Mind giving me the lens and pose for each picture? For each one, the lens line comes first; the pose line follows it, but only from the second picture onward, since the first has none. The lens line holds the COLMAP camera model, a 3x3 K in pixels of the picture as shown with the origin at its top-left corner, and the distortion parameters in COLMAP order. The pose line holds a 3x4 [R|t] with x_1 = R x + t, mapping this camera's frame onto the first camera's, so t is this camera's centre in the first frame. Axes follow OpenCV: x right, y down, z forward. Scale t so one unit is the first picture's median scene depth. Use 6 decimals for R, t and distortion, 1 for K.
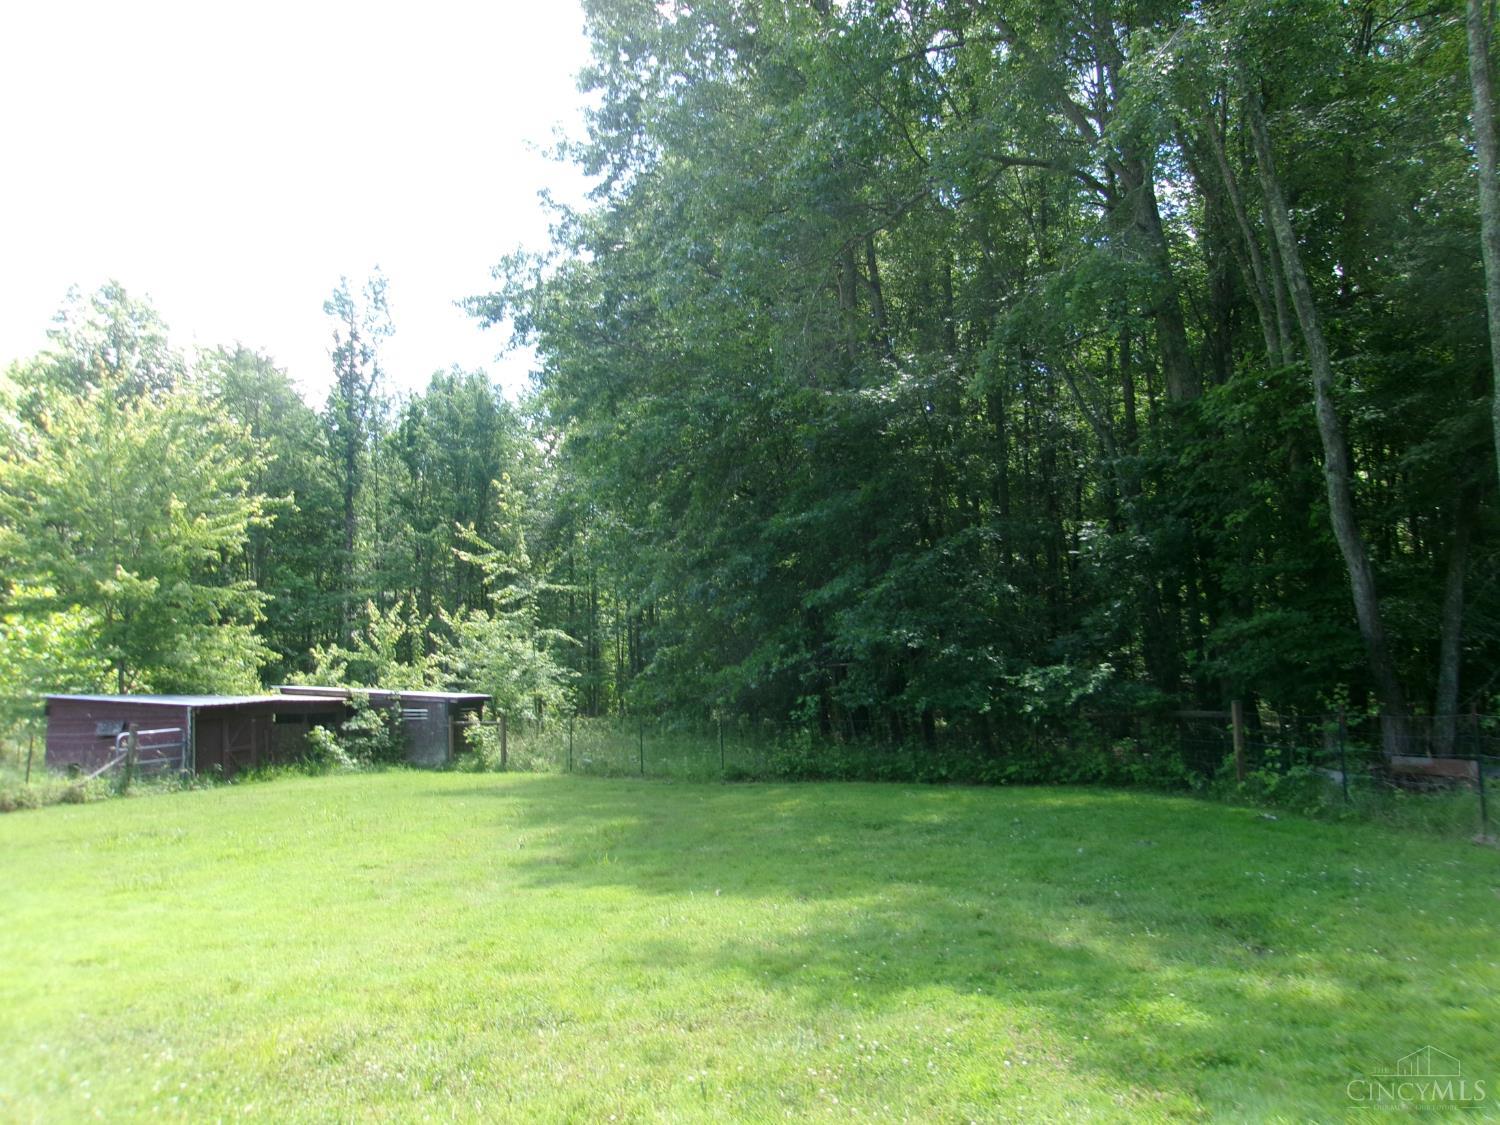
lens RADIAL K [[1188.3, 0, 759.6], [0, 1188.3, 555.0], [0, 0, 1]] dist [0.000781, 0.042750]
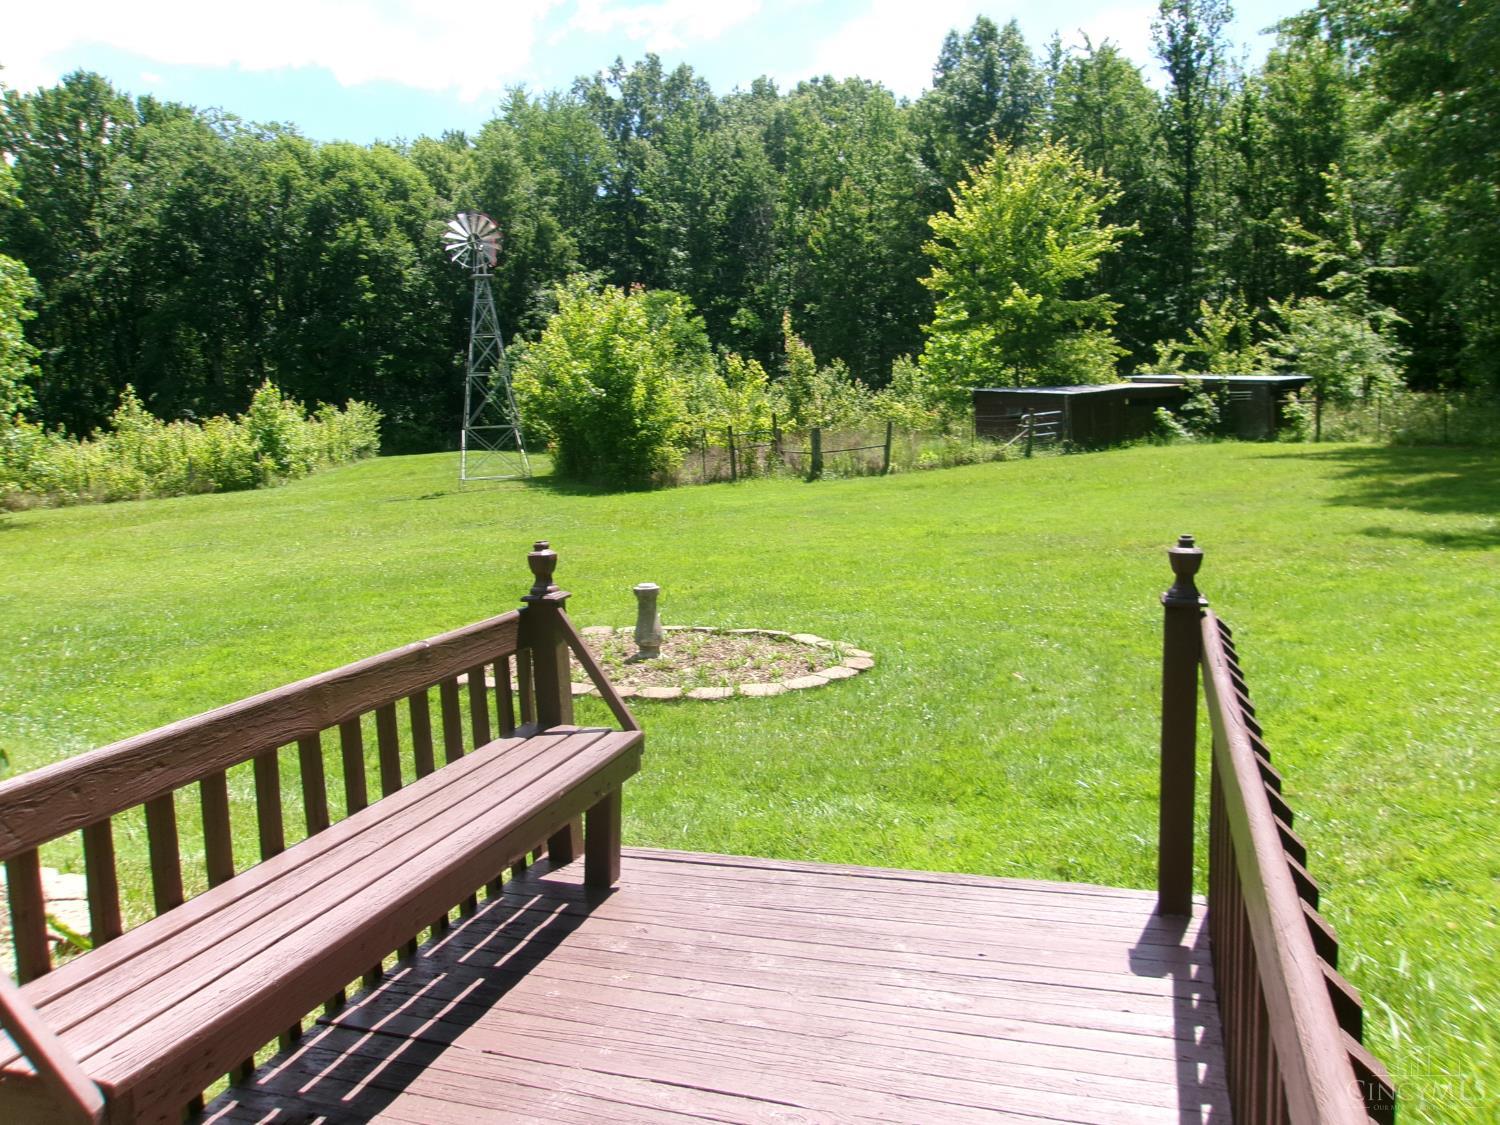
lens RADIAL K [[1188.3, 0, 747.9], [0, 1188.3, 551.8], [0, 0, 1]] dist [0.000781, 0.042750]
pose [[0.770093, 0.056912, -0.635387, 0.088436], [0.110467, 0.969069, 0.220687, -0.029924], [0.628294, -0.240139, 0.739987, -0.214432]]
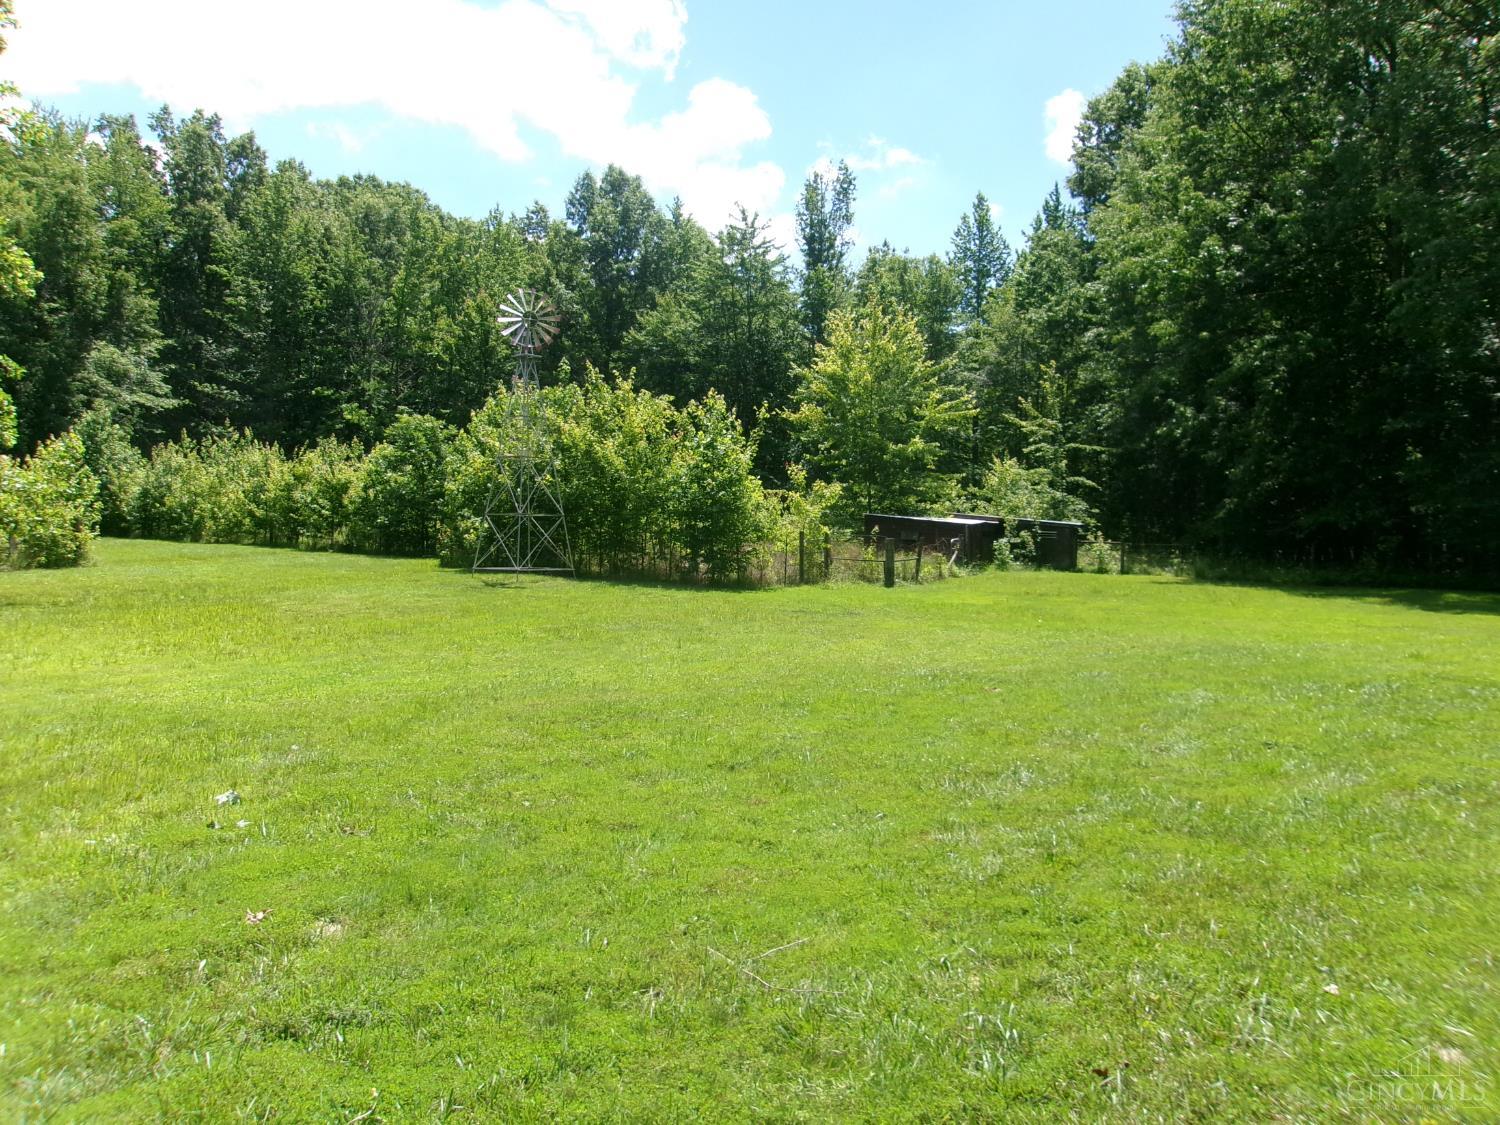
lens RADIAL K [[1188.3, 0, 753.0], [0, 1188.3, 568.1], [0, 0, 1]] dist [0.000781, 0.042750]
pose [[0.988138, 0.049762, -0.145281, -0.389058], [-0.026632, 0.987238, 0.157011, -0.044218], [0.151240, -0.151279, 0.976853, -0.472770]]
